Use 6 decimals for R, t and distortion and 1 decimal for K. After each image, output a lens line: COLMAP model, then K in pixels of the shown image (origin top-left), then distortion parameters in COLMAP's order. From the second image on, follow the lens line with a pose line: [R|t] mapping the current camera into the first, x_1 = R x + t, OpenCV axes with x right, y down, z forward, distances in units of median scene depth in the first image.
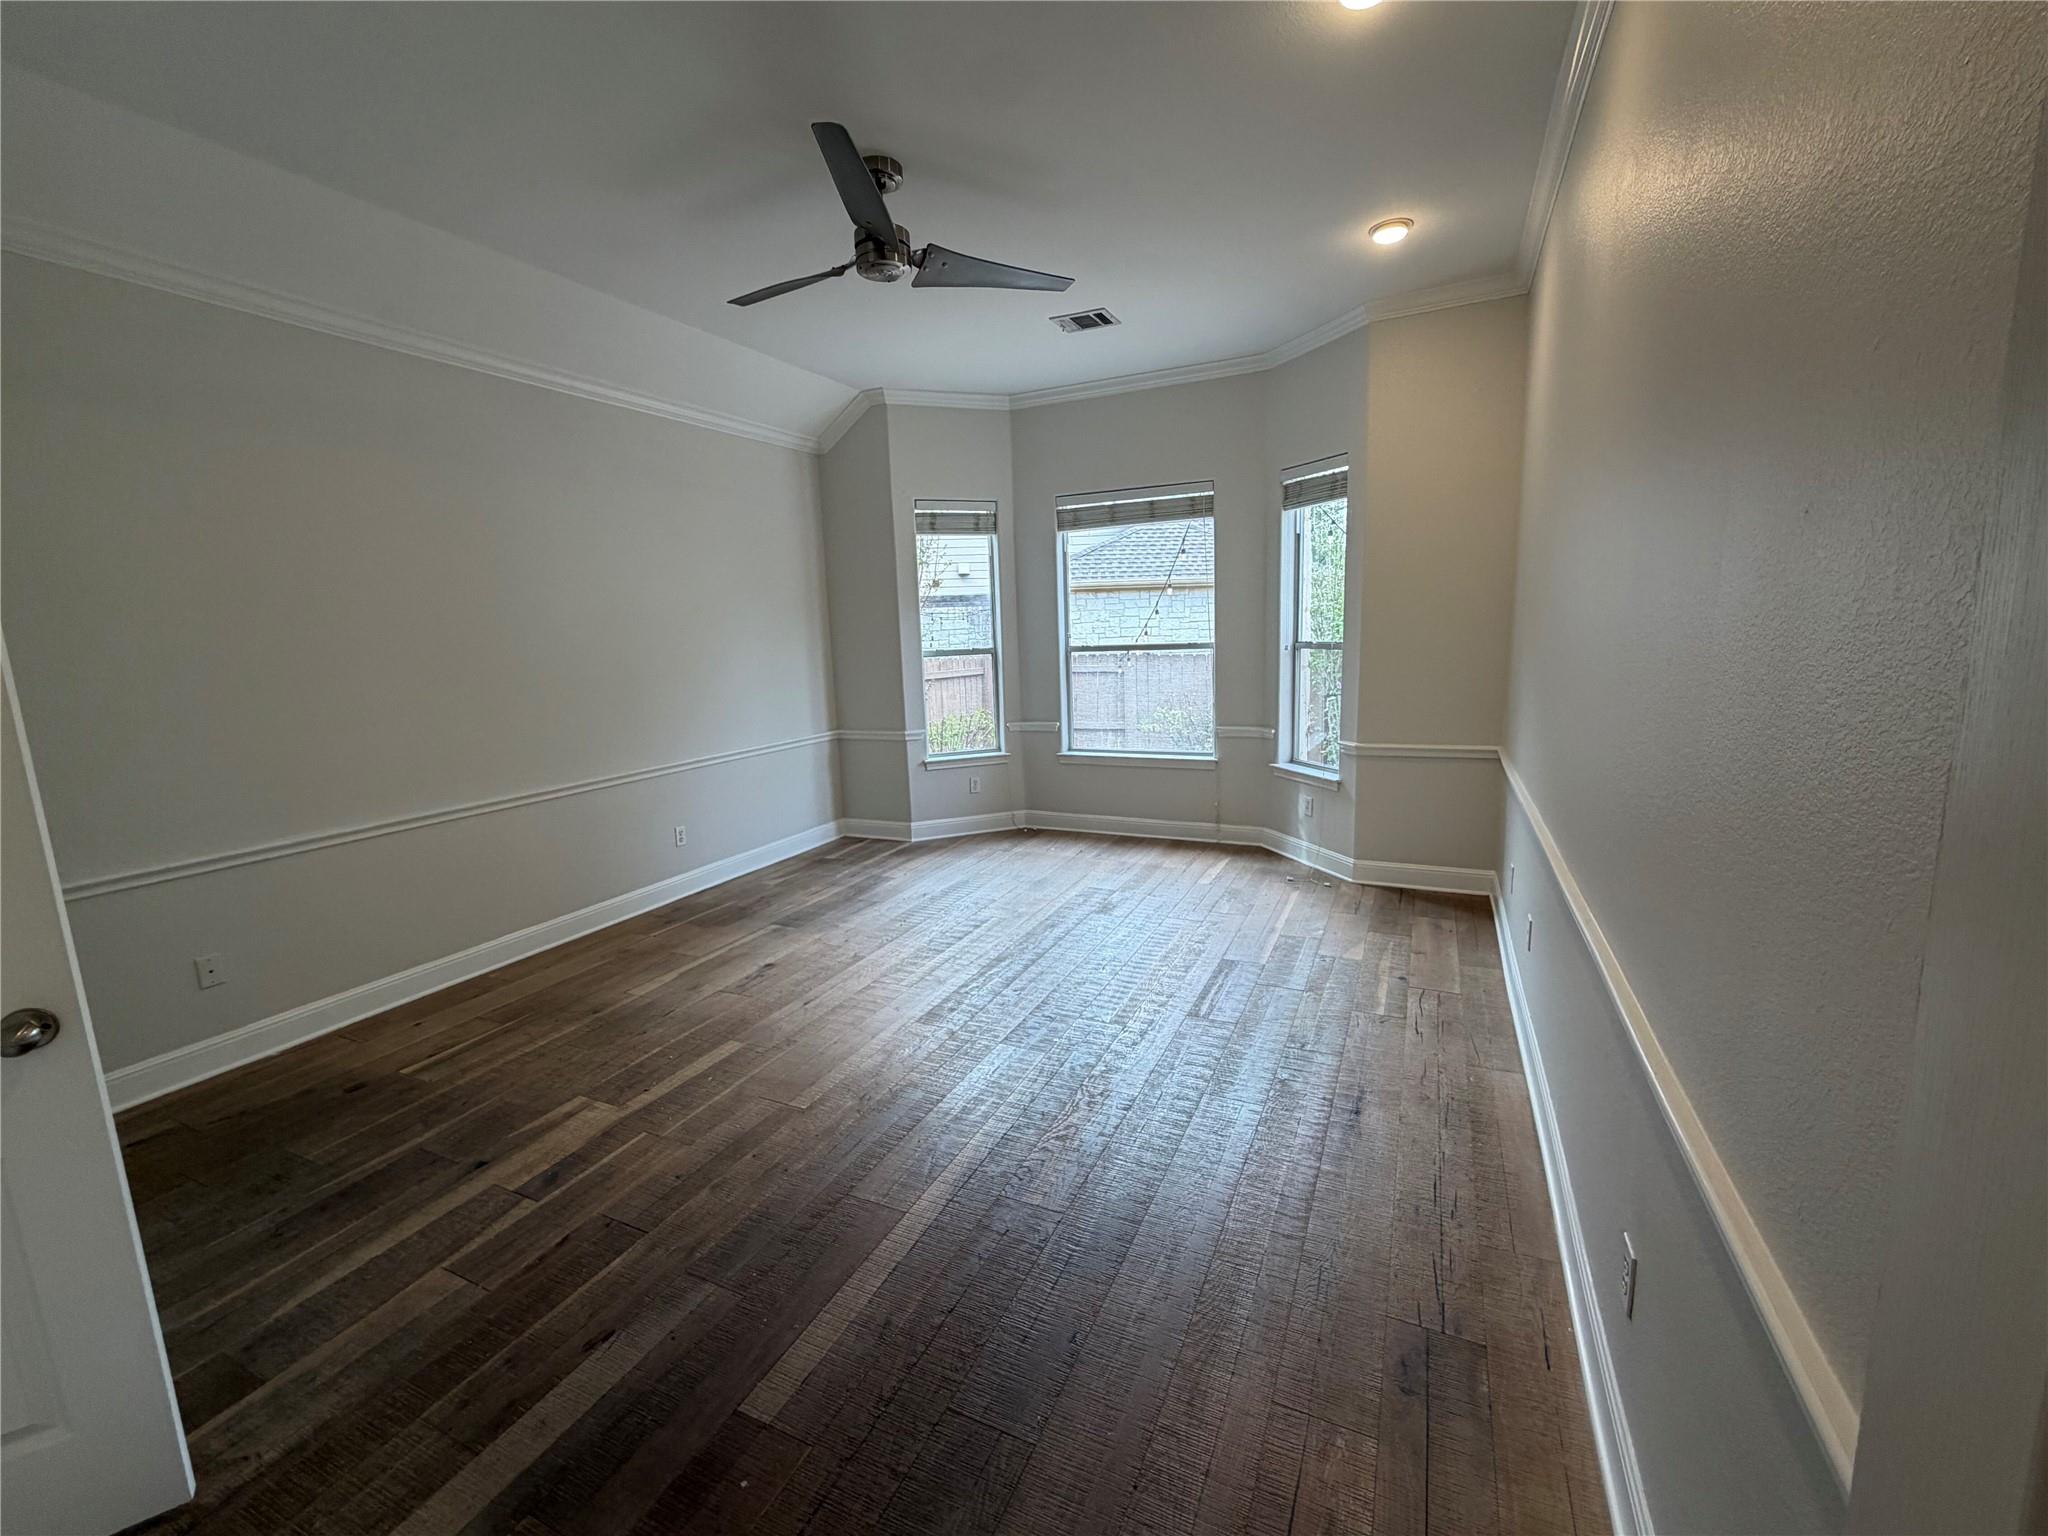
lens RADIAL K [[845.5, 0, 1024.0], [0, 845.5, 768.0], [0, 0, 1]] dist [-0.000236, 0.000706]
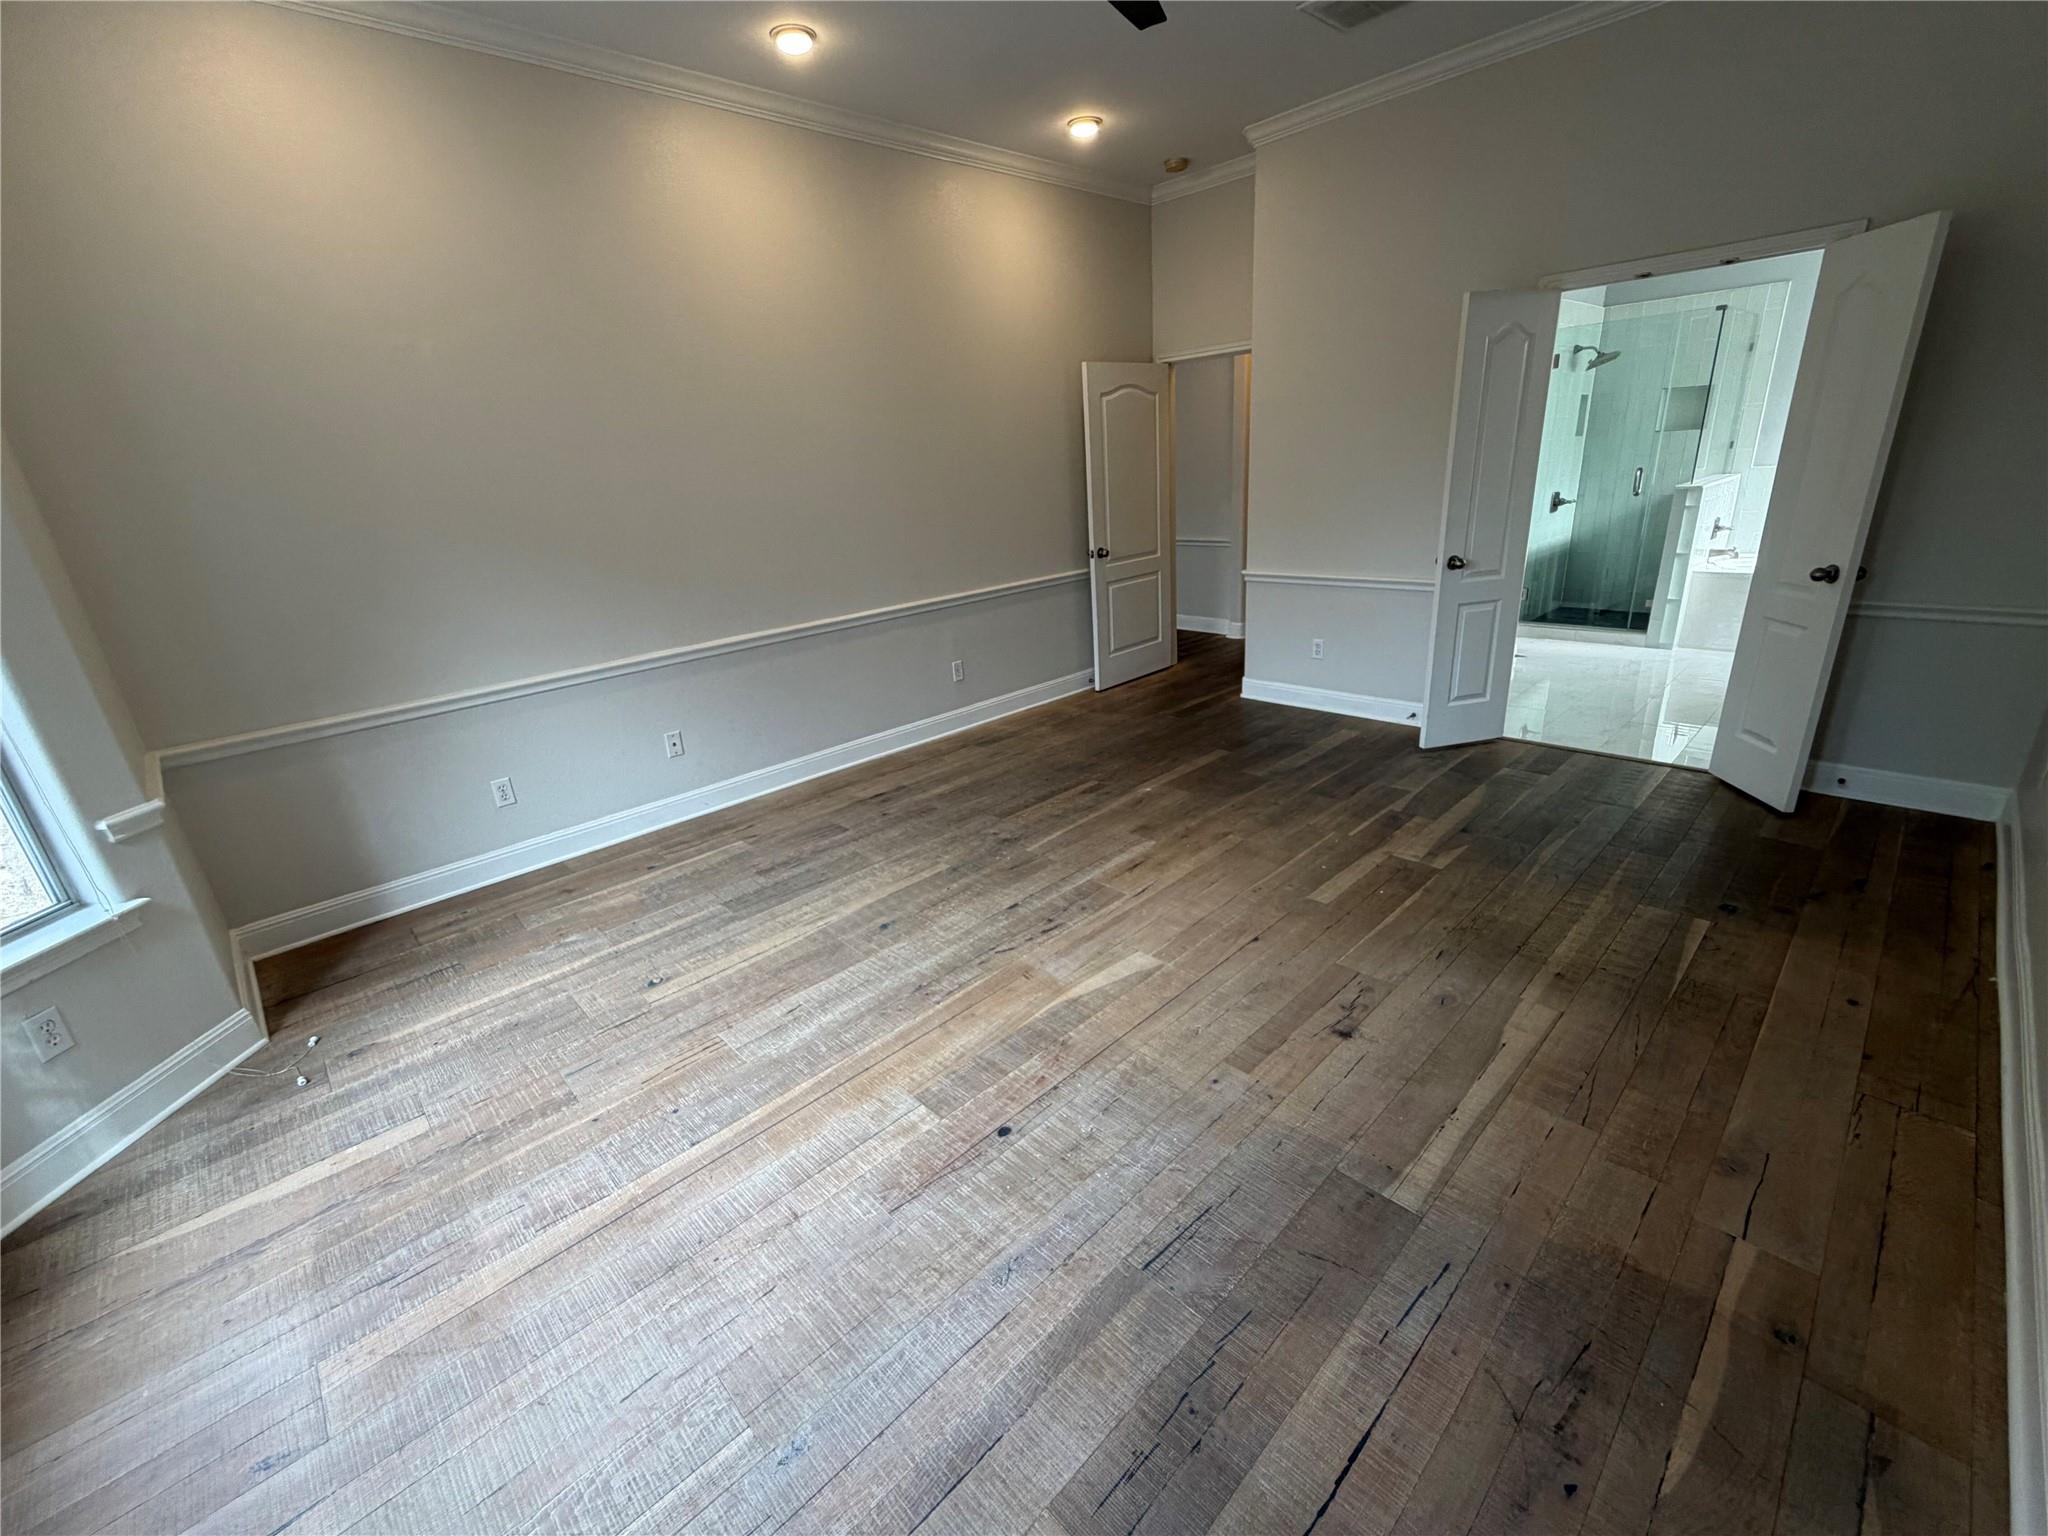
lens RADIAL K [[845.5, 0, 1024.0], [0, 845.5, 768.0], [0, 0, 1]] dist [-0.000236, 0.000706]
pose [[-0.930524, -0.035001, 0.364553, -0.314473], [0.152200, 0.868432, 0.471870, -0.249362], [-0.333106, 0.494572, -0.802770, 1.515281]]
